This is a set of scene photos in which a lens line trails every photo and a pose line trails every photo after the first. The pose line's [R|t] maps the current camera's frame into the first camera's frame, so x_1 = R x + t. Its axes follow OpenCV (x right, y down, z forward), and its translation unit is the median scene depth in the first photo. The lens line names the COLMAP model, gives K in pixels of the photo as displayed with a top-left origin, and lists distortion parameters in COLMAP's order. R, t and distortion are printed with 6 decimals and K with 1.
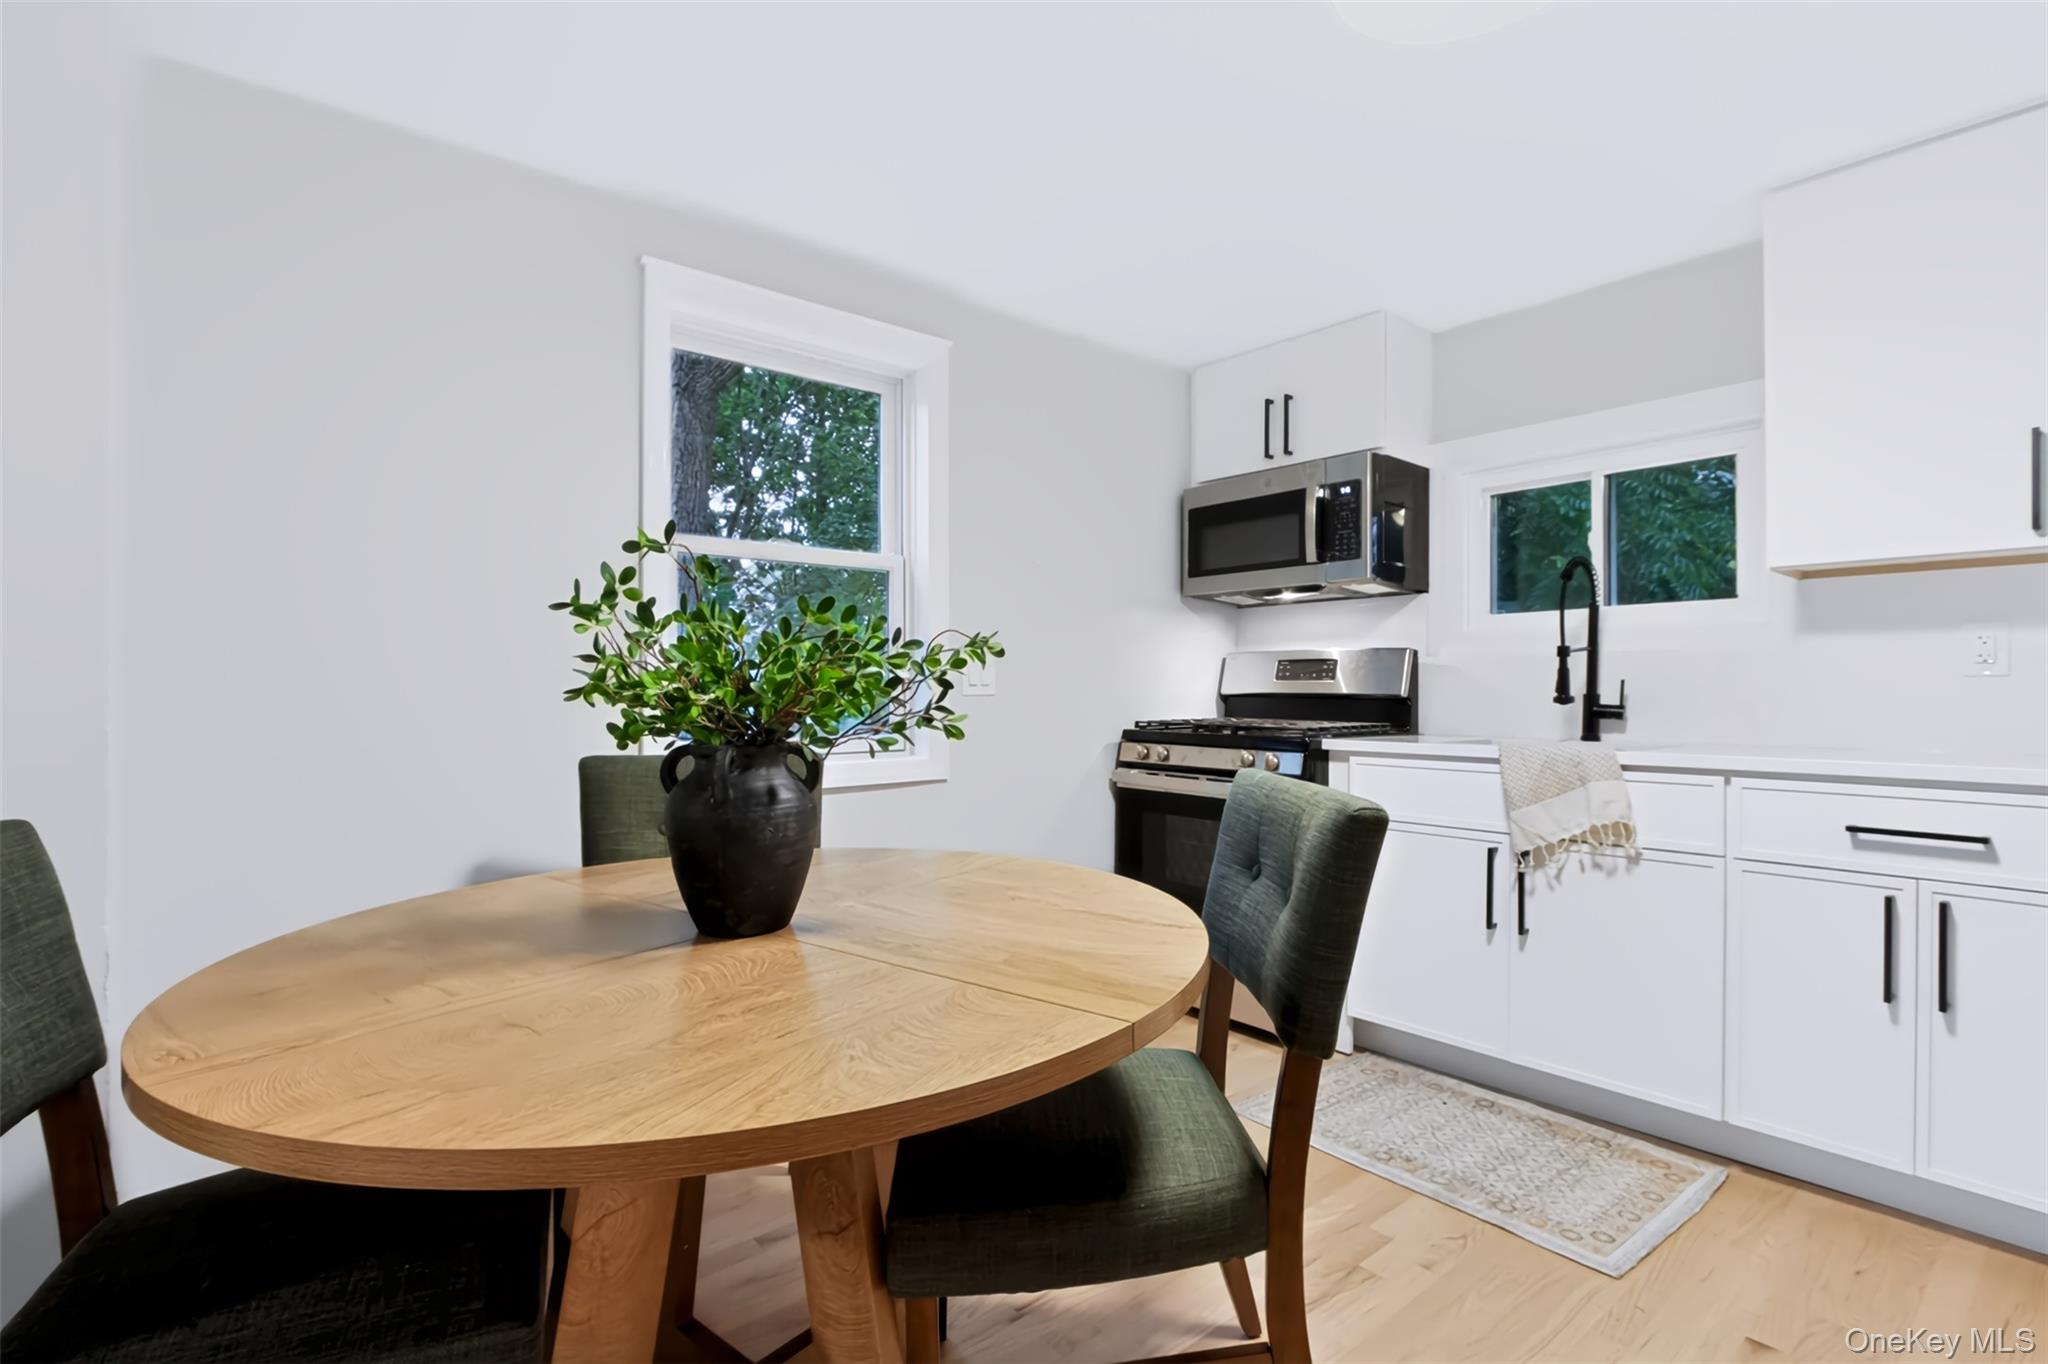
lens RADIAL K [[948.8, 0, 1033.7], [0, 948.8, 693.1], [0, 0, 1]] dist [-0.018096, 0.001104]
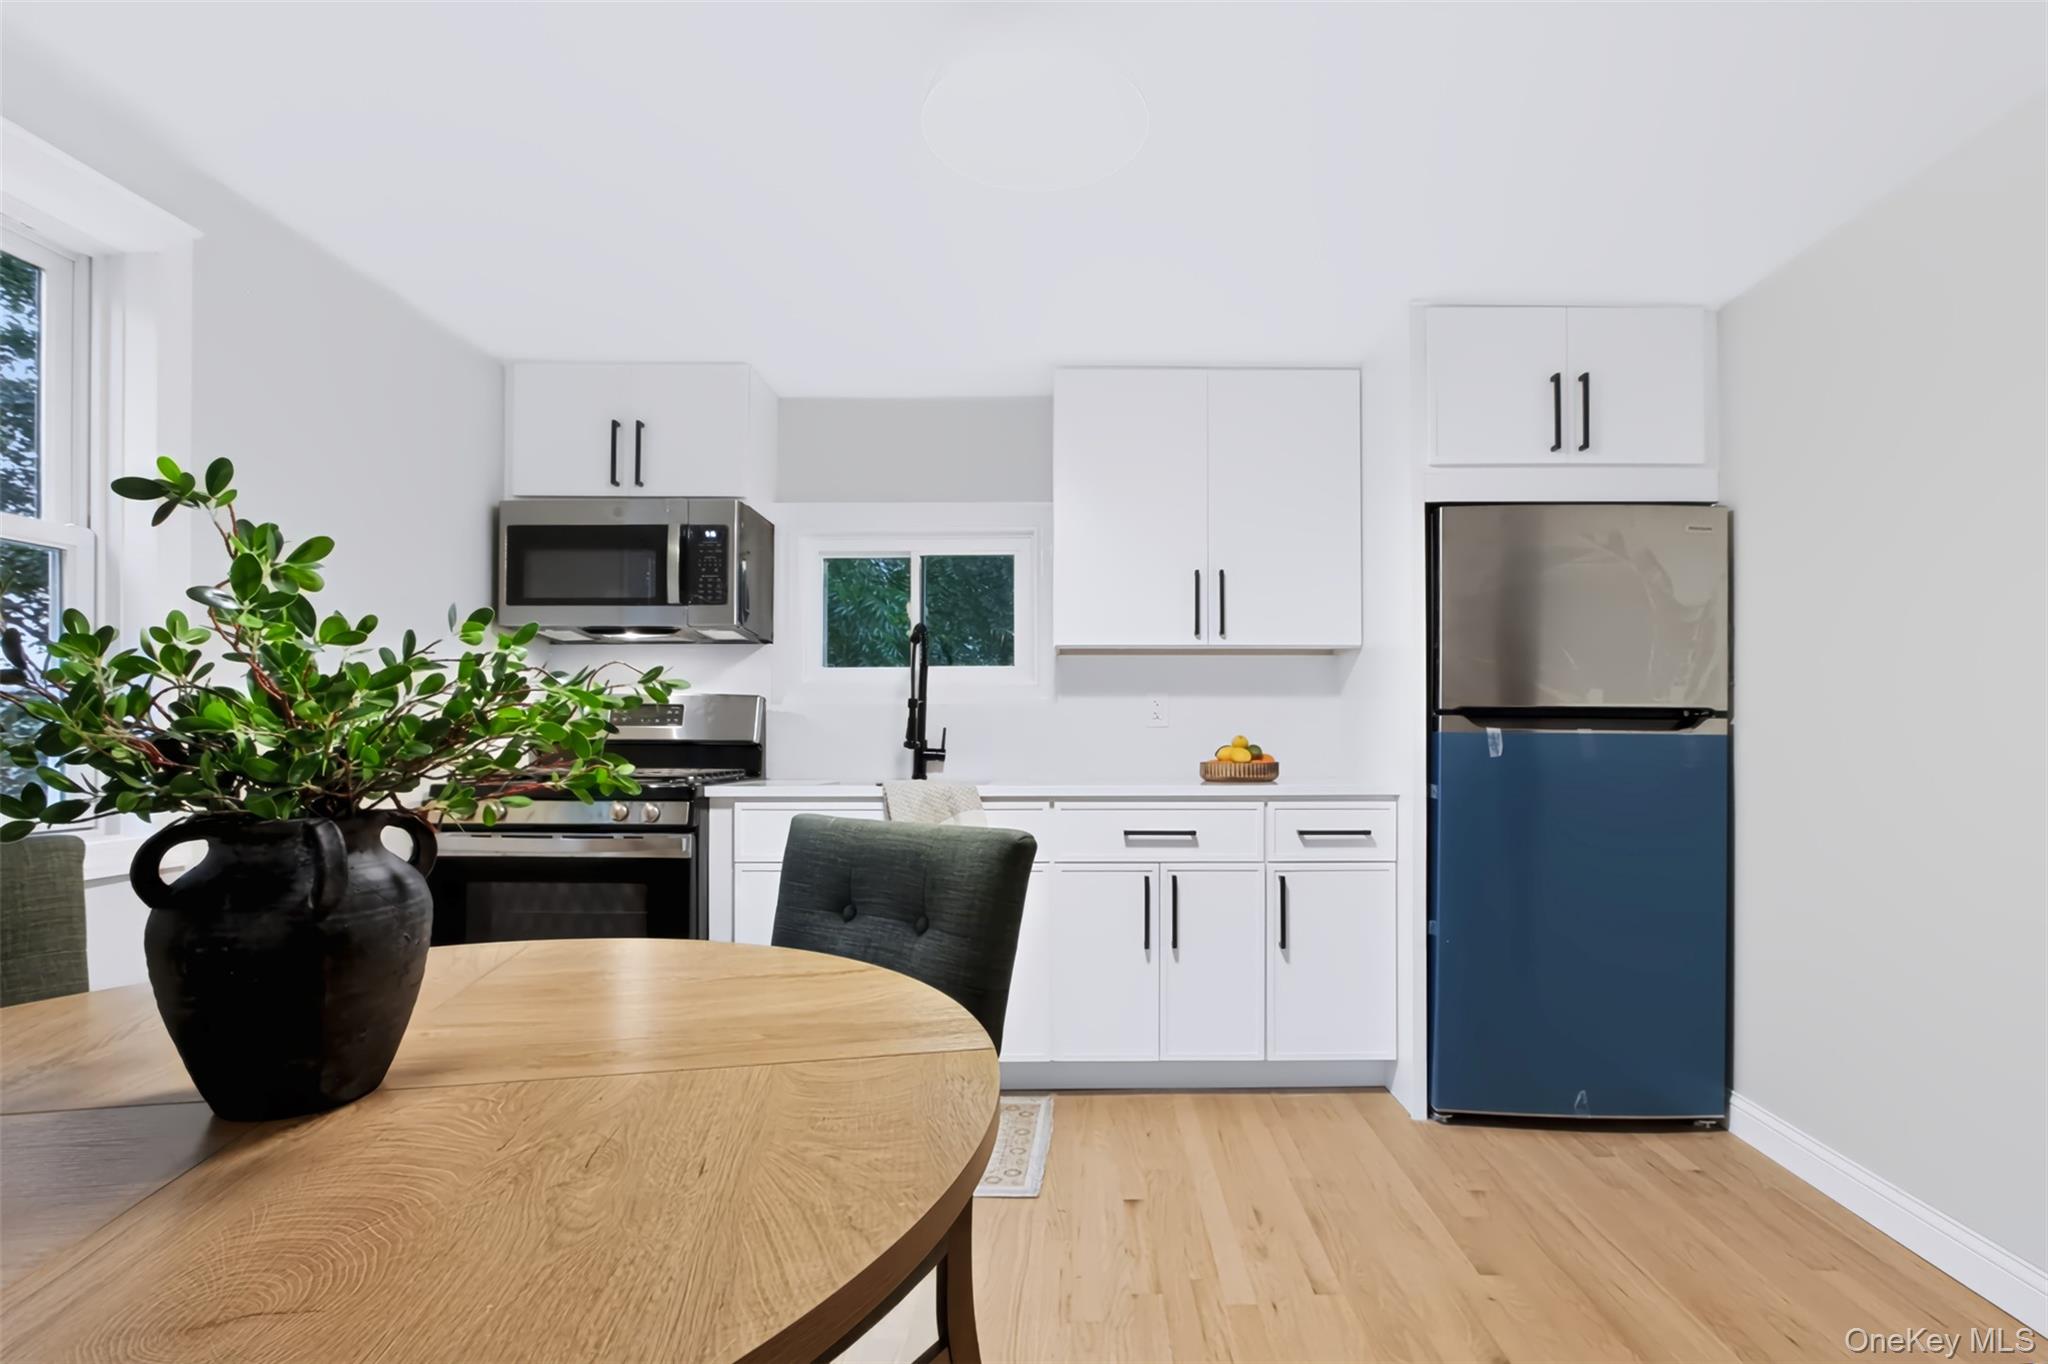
lens RADIAL K [[957.4, 0, 1063.9], [0, 957.4, 745.8], [0, 0, 1]] dist [-0.016284, -0.000087]
pose [[0.652368, -0.007100, 0.757869, -0.203812], [0.003063, 0.999973, 0.006732, 0.001097], [-0.757896, -0.002070, 0.652372, 0.077057]]
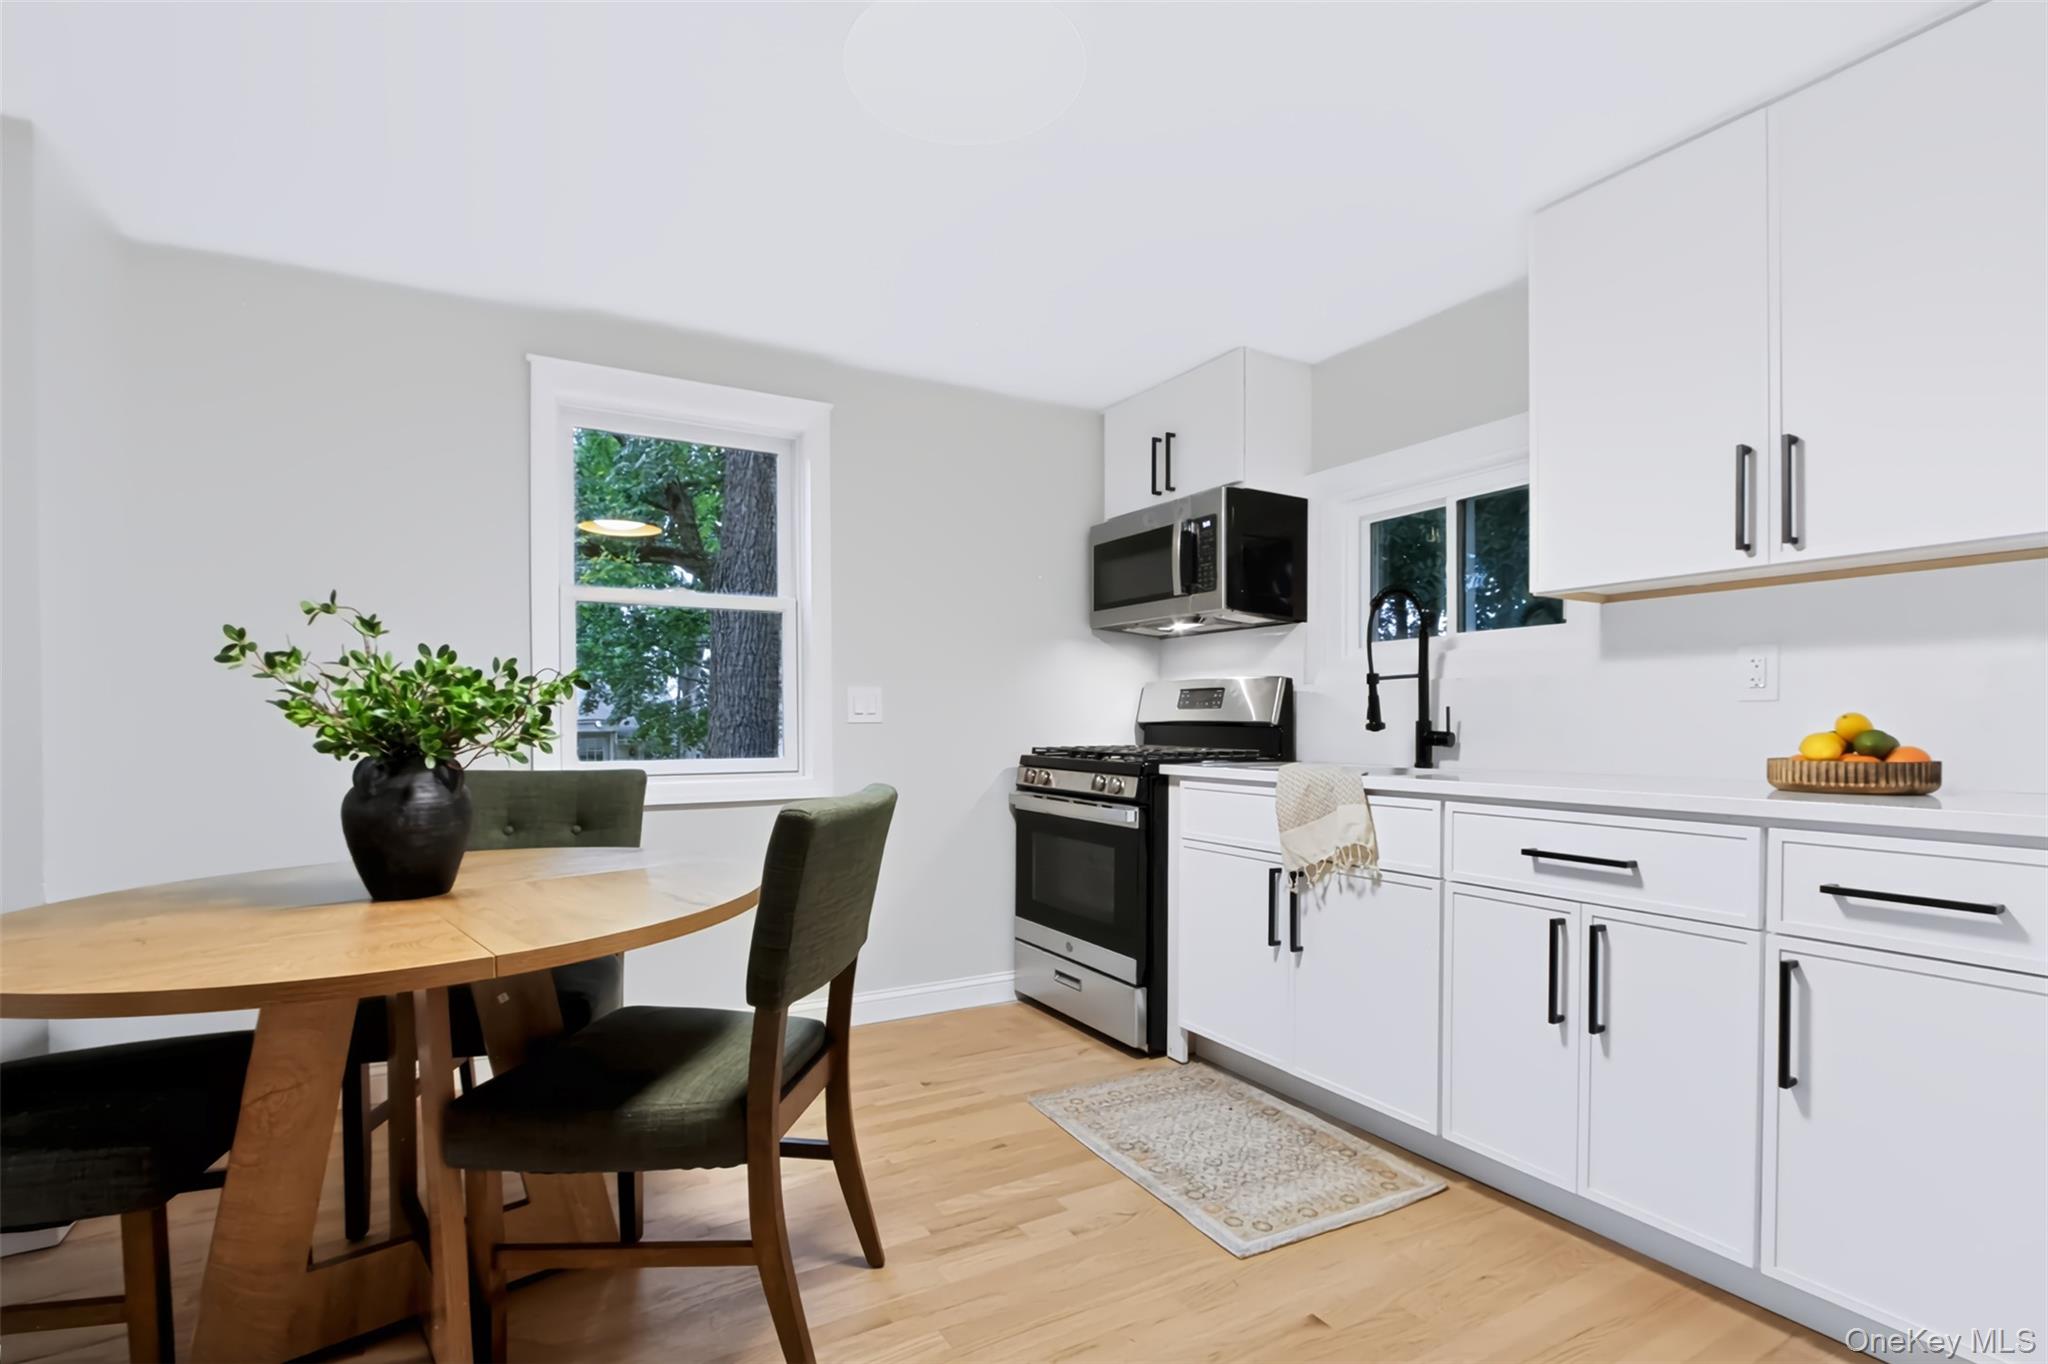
lens RADIAL K [[954.7, 0, 1035.8], [0, 954.7, 738.9], [0, 0, 1]] dist [-0.018499, 0.000623]
pose [[0.985651, 0.002204, -0.168784, 0.353126], [0.000503, 0.999872, 0.015992, 0.003635], [0.168797, -0.015847, 0.985523, -0.069753]]
